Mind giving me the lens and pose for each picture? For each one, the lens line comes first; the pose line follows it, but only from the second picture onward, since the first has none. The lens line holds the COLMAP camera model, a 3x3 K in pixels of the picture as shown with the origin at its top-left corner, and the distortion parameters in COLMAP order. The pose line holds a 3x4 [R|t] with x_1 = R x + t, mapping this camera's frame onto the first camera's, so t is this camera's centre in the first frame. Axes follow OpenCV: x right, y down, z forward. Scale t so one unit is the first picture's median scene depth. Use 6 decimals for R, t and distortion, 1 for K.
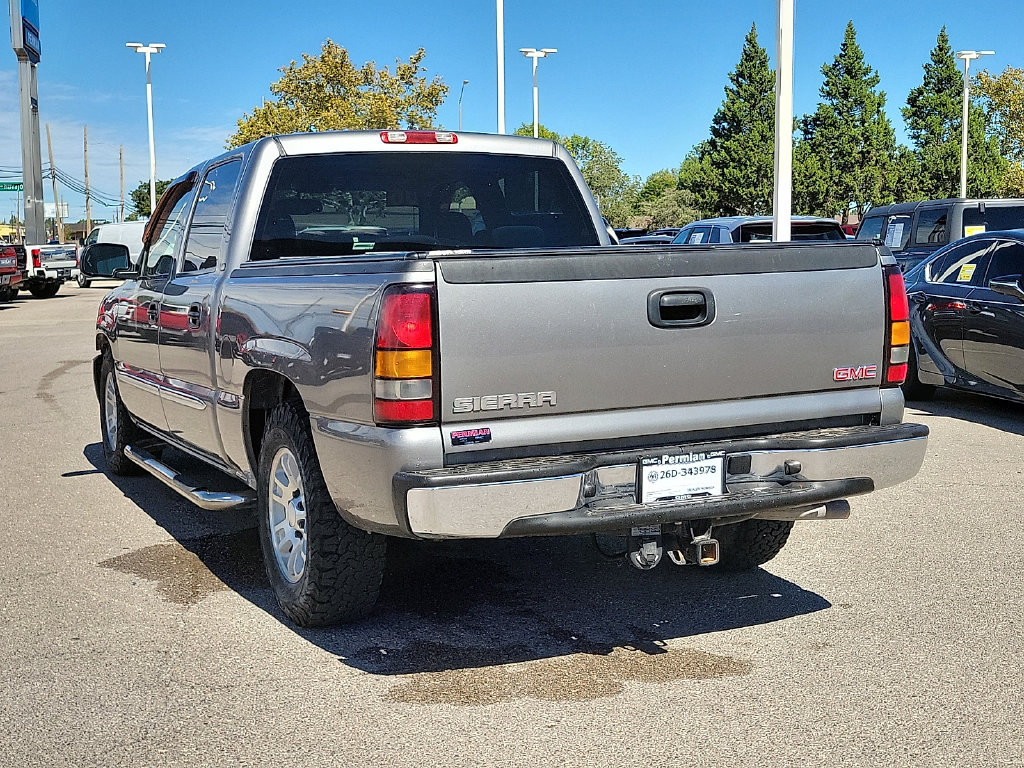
lens RADIAL K [[1357.3, 0, 489.9], [0, 1357.3, 390.3], [0, 0, 1]] dist [0.036678, 0.031484]
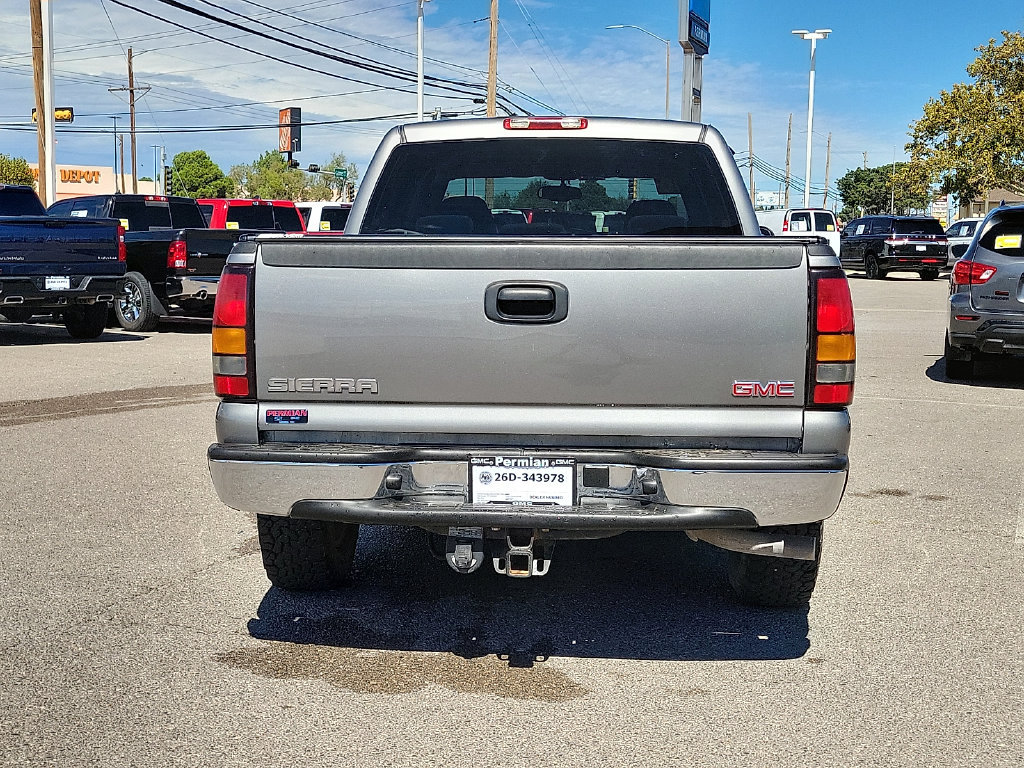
lens RADIAL K [[1380.1, 0, 499.8], [0, 1380.1, 384.5], [0, 0, 1]] dist [0.033338, 0.094894]
pose [[0.871223, 0.079824, -0.484354, 0.552565], [-0.078963, 0.996630, 0.022216, -0.022338], [0.484495, 0.018891, 0.874590, 0.145742]]
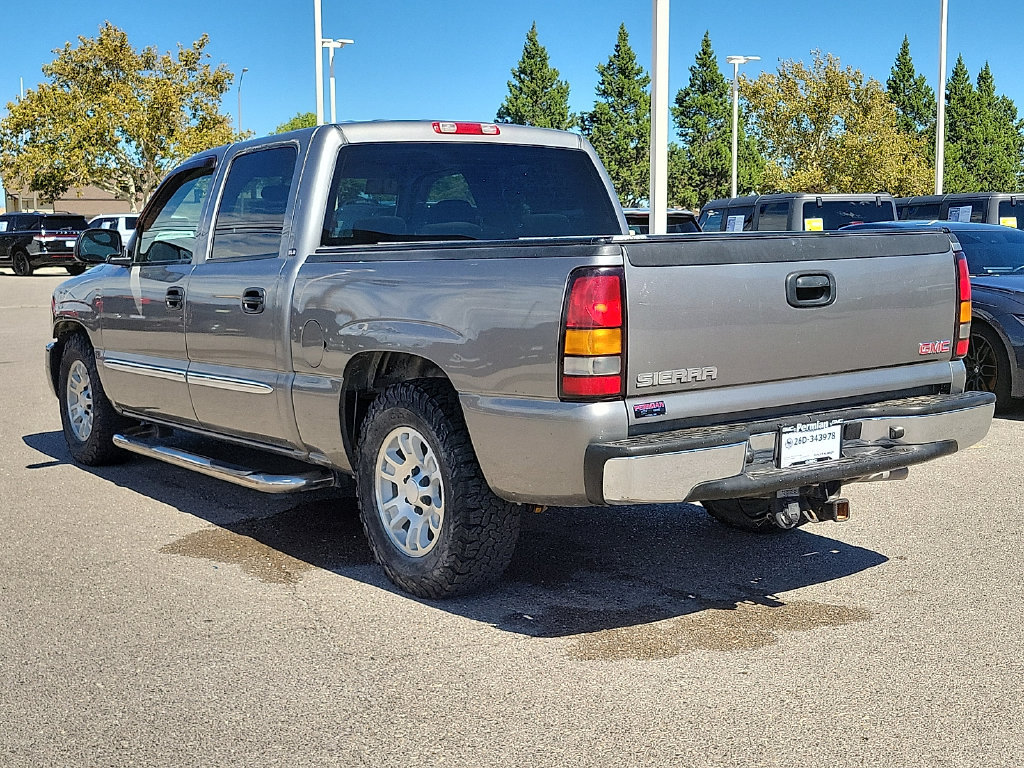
lens RADIAL K [[1337.9, 0, 525.3], [0, 1337.9, 380.3], [0, 0, 1]] dist [0.029882, 0.022992]
pose [[0.981214, -0.016200, 0.192240, -0.275281], [0.015896, 0.999869, 0.003124, 0.005588], [-0.192265, -0.000010, 0.981343, -0.017180]]
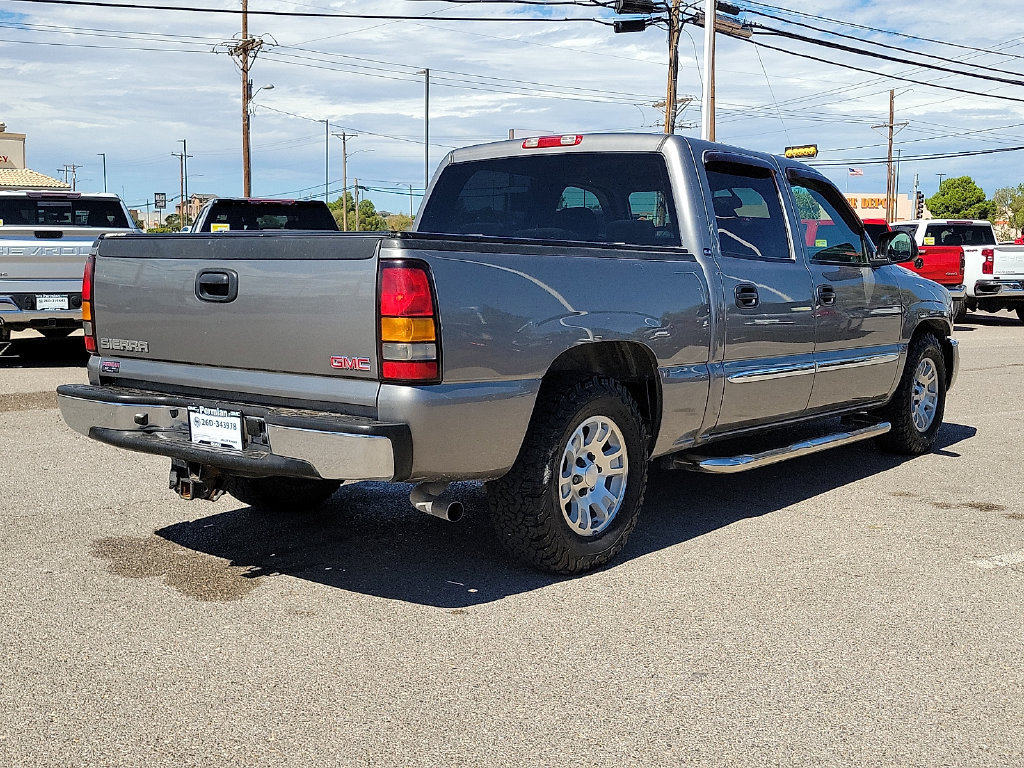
lens RADIAL K [[1204.0, 0, 530.7], [0, 1204.0, 378.6], [0, 0, 1]] dist [0.024435, 0.014181]
pose [[0.457959, 0.118105, -0.881093, 1.129071], [-0.112229, 0.990886, 0.074489, -0.083730], [0.881861, 0.064771, 0.467040, 0.703513]]
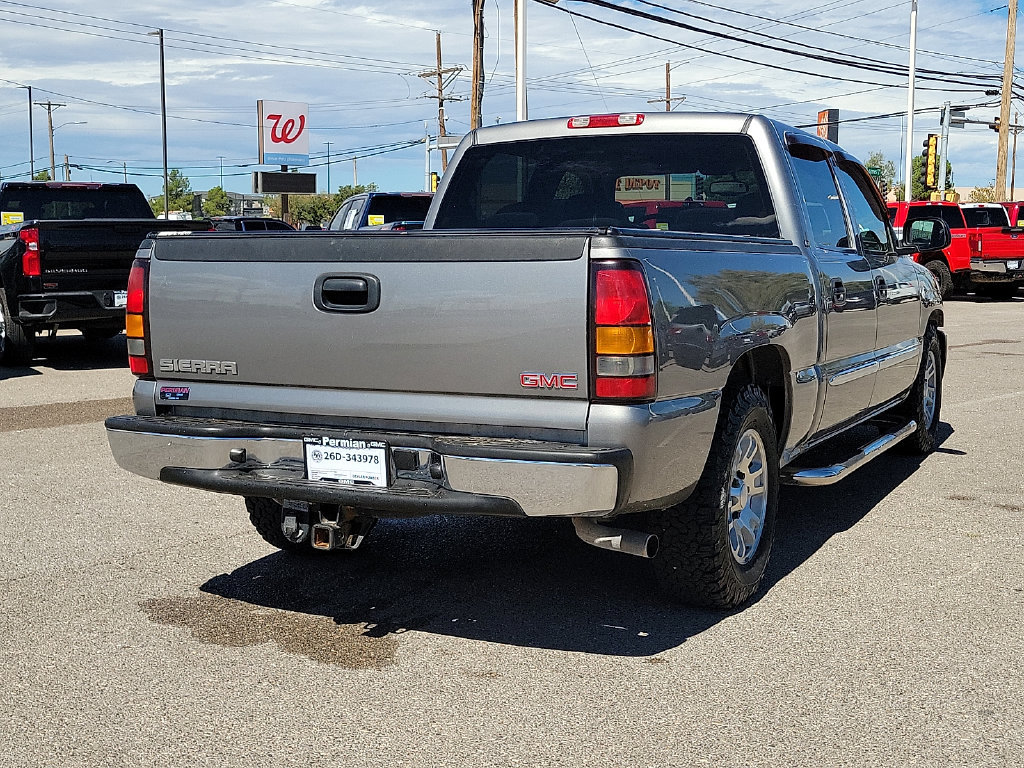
lens RADIAL K [[1337.9, 0, 525.3], [0, 1337.9, 380.3], [0, 0, 1]] dist [0.029882, 0.022992]
pose [[0.622893, 0.101790, -0.775657, 0.930201], [-0.092621, 0.994121, 0.056080, -0.060158], [0.776805, 0.036911, 0.628659, 0.450621]]
